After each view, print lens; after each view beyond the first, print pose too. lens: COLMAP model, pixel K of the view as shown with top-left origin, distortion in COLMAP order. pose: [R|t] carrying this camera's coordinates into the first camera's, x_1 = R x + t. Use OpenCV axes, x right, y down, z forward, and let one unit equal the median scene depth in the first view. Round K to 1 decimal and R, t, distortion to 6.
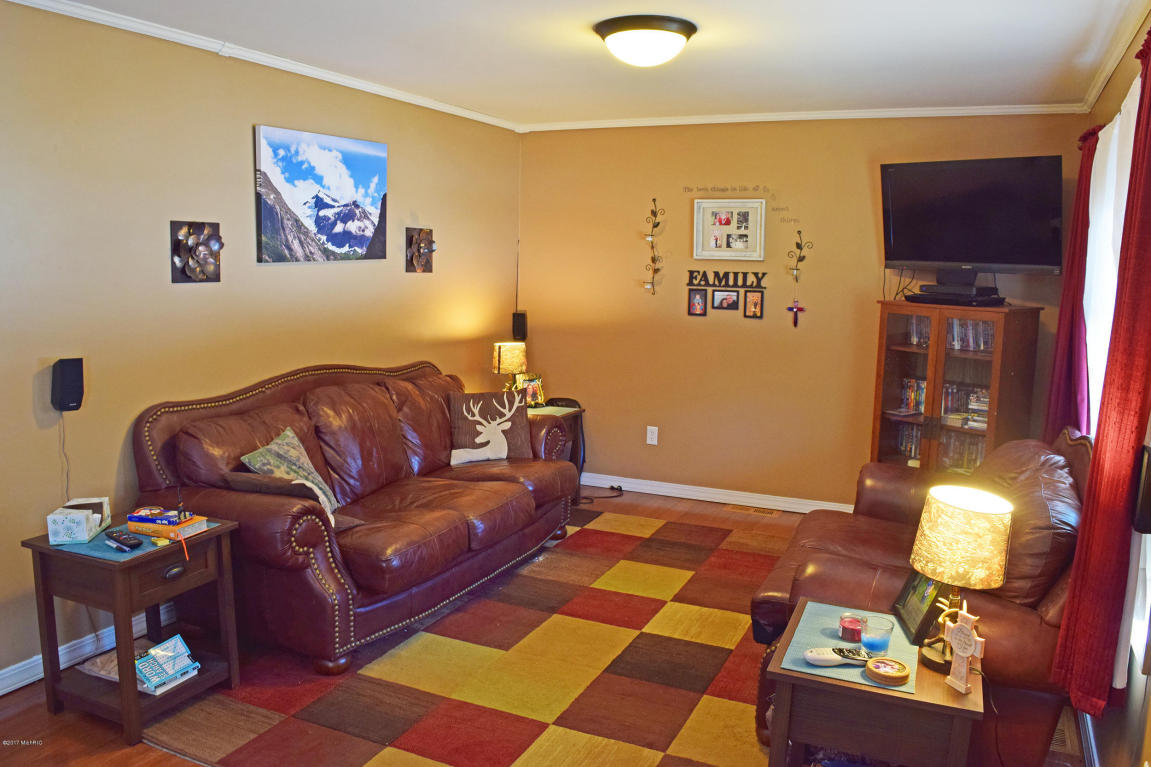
lens RADIAL K [[902.3, 0, 570.5], [0, 902.3, 379.8], [0, 0, 1]] dist [-0.101068, 0.028969]
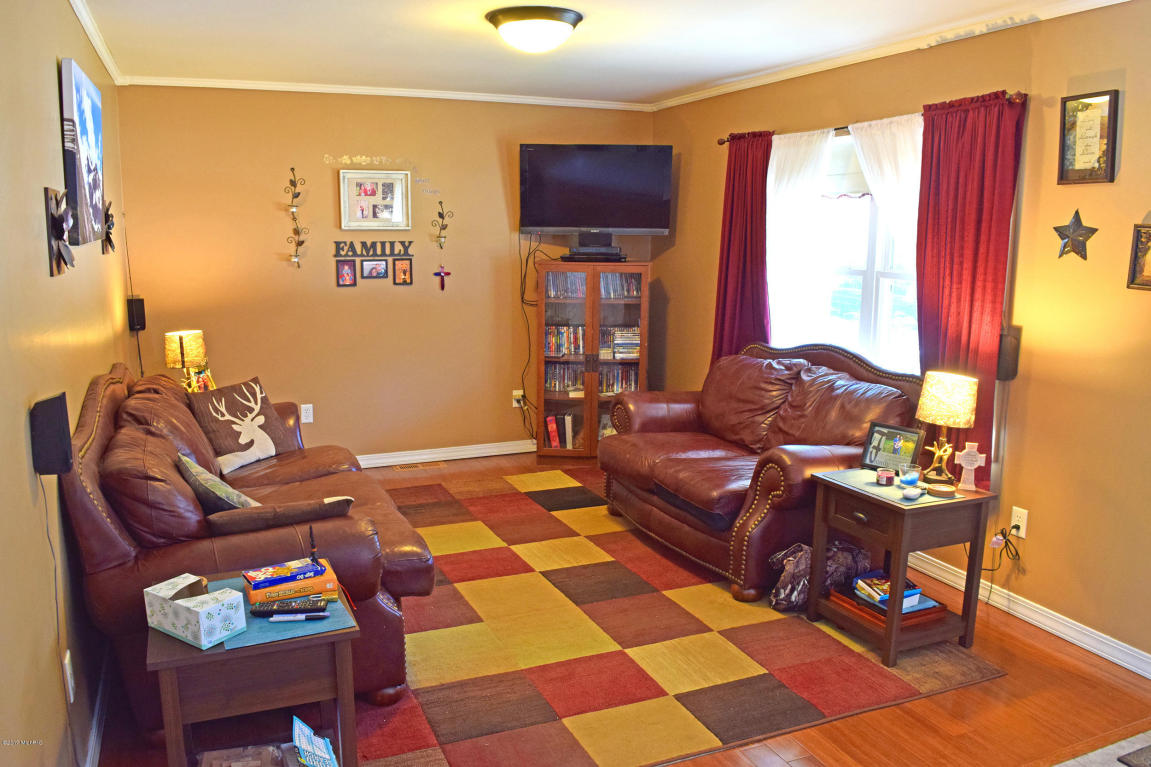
lens RADIAL K [[902.3, 0, 569.7], [0, 902.3, 384.3], [0, 0, 1]] dist [-0.101068, 0.028969]
pose [[0.669289, -0.139960, 0.729701, -0.449159], [0.107762, 0.989999, 0.091046, -0.028515], [-0.735146, 0.017698, 0.677677, 0.149197]]
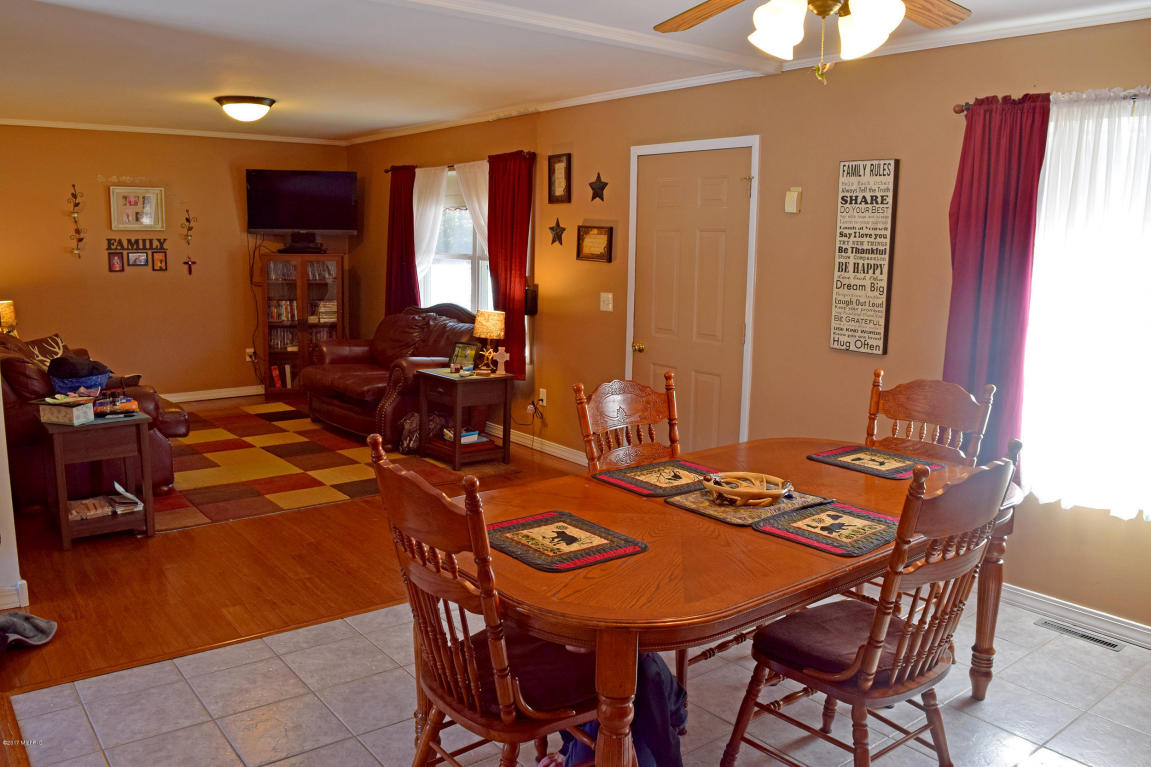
lens RADIAL K [[902.3, 0, 573.5], [0, 902.3, 377.6], [0, 0, 1]] dist [-0.101068, 0.028969]
pose [[0.450165, -0.148396, 0.880528, -0.766064], [0.113749, 0.987591, 0.108286, 0.022093], [-0.885671, 0.051413, 0.461459, -0.224647]]
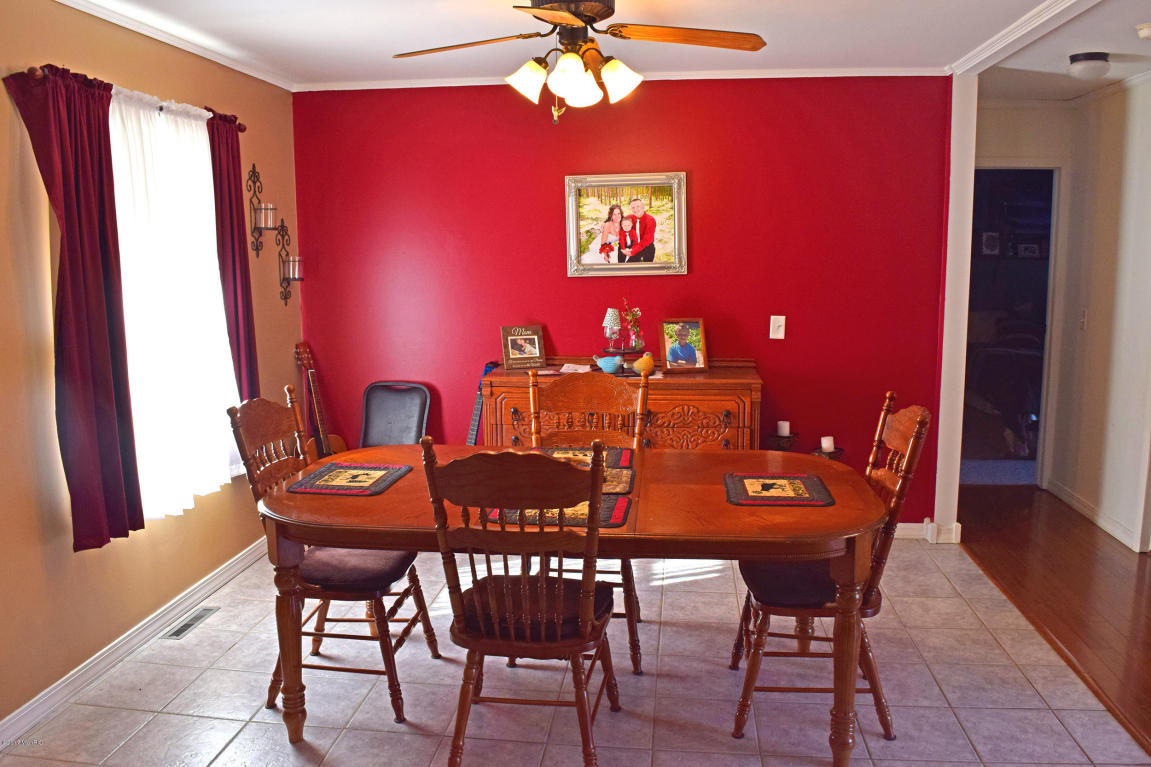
lens RADIAL K [[902.3, 0, 567.3], [0, 902.3, 384.6], [0, 0, 1]] dist [-0.101068, 0.028969]
pose [[-0.951083, 0.033016, -0.307165, 0.765724], [-0.054499, 0.960749, 0.272014, -0.165672], [0.304089, 0.275449, -0.911953, 1.310257]]
